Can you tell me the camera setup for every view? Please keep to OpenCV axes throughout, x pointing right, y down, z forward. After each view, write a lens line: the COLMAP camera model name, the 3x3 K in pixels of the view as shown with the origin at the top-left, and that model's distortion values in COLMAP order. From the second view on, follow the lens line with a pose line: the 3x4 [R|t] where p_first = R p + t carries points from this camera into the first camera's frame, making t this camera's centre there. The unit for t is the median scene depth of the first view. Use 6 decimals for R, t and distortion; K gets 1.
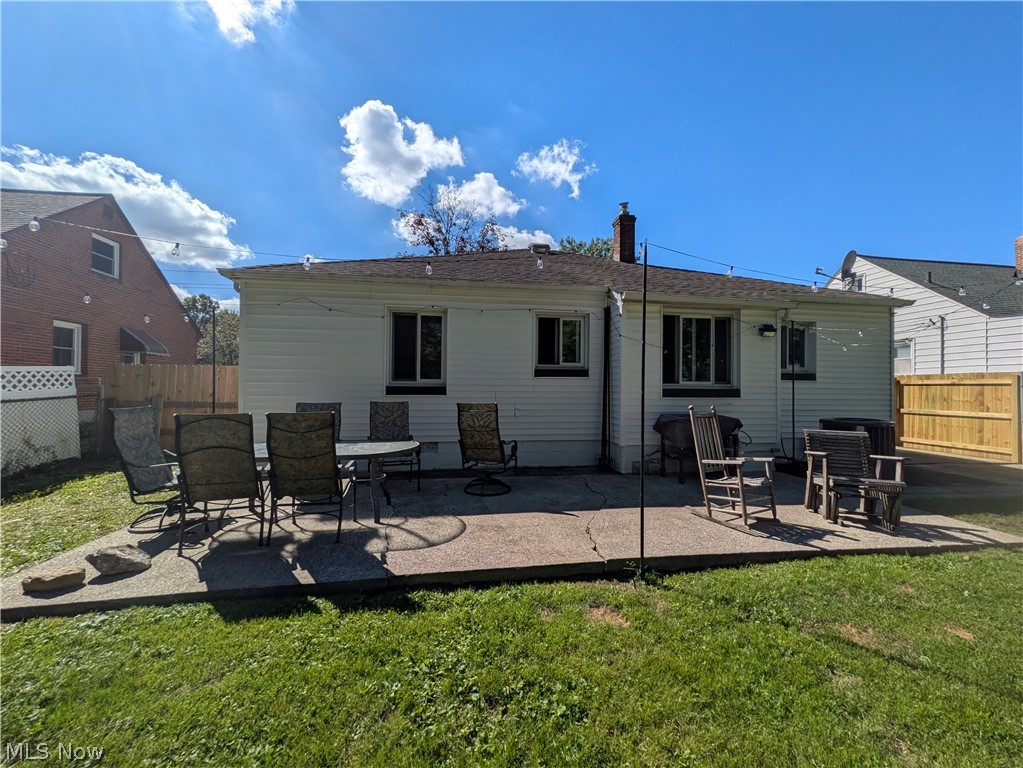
lens RADIAL K [[410.1, 0, 511.5], [0, 410.1, 384.0], [0, 0, 1]] dist [-0.000614, -0.000042]
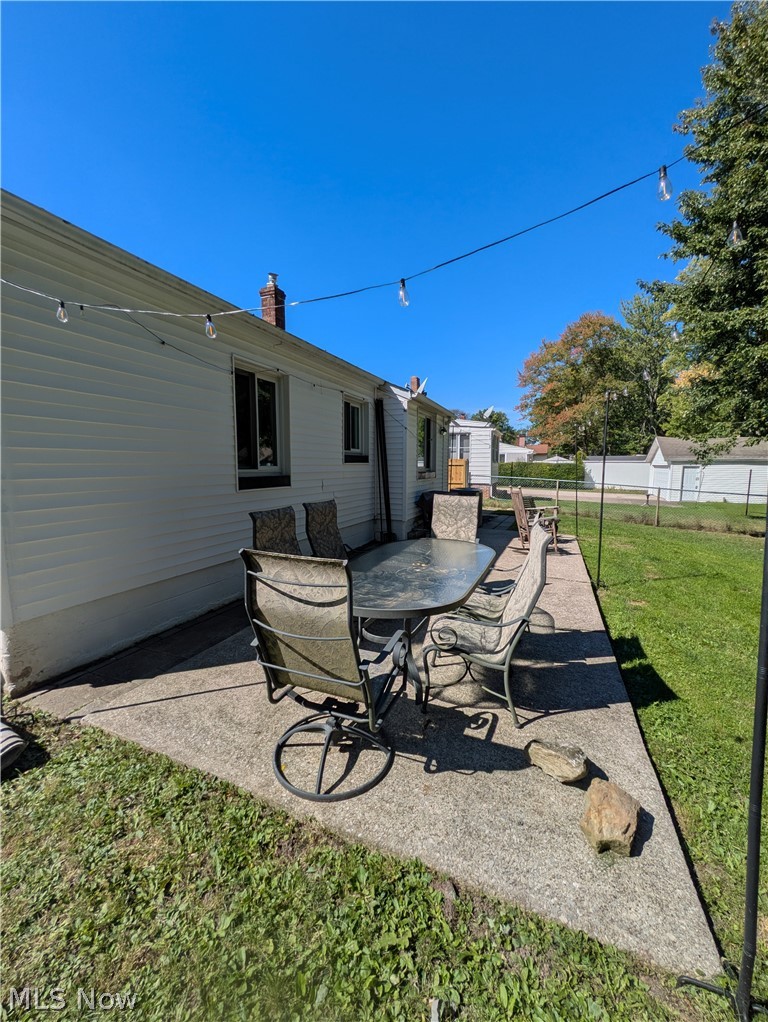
lens RADIAL K [[409.7, 0, 384.0], [0, 409.7, 511.0], [0, 0, 1]] dist [-0.000614, -0.000042]
pose [[0.509429, -0.099647, 0.854724, -0.753031], [-0.012547, 0.992307, 0.123165, -0.025840], [-0.860421, -0.073467, 0.504259, 0.429488]]
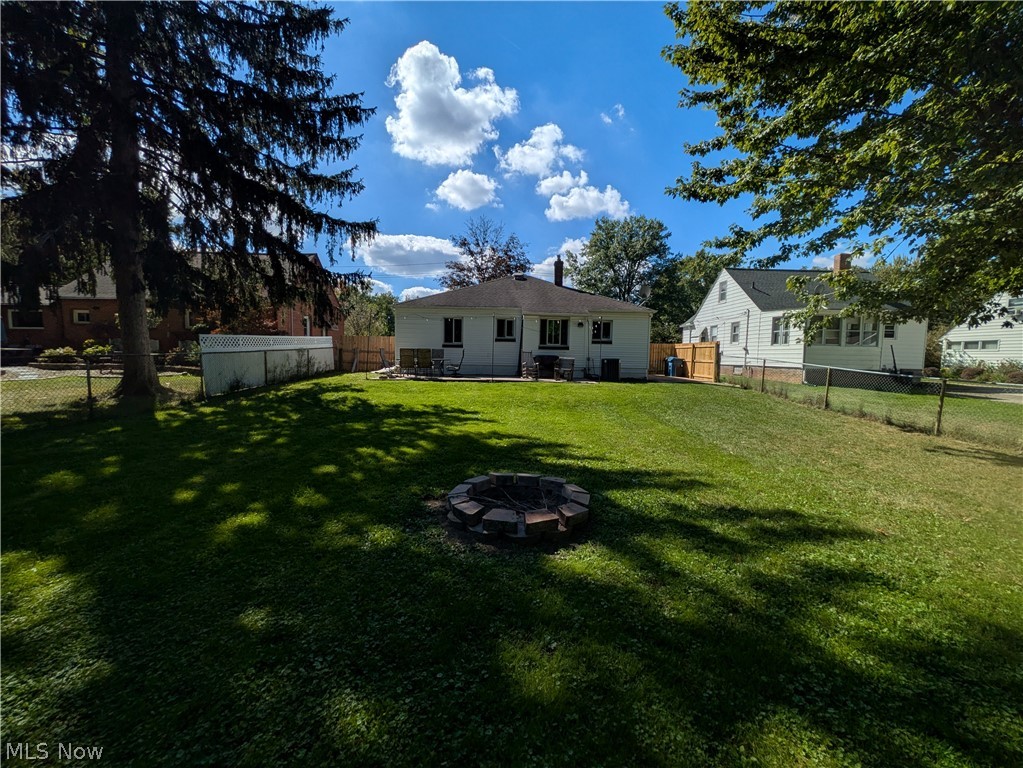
lens RADIAL K [[410.1, 0, 511.5], [0, 410.1, 384.0], [0, 0, 1]] dist [-0.000614, -0.000042]
pose [[0.989844, 0.022983, -0.140285, 0.560886], [-0.011166, 0.996366, 0.084443, 0.032143], [0.141715, -0.082019, 0.986504, -1.724508]]
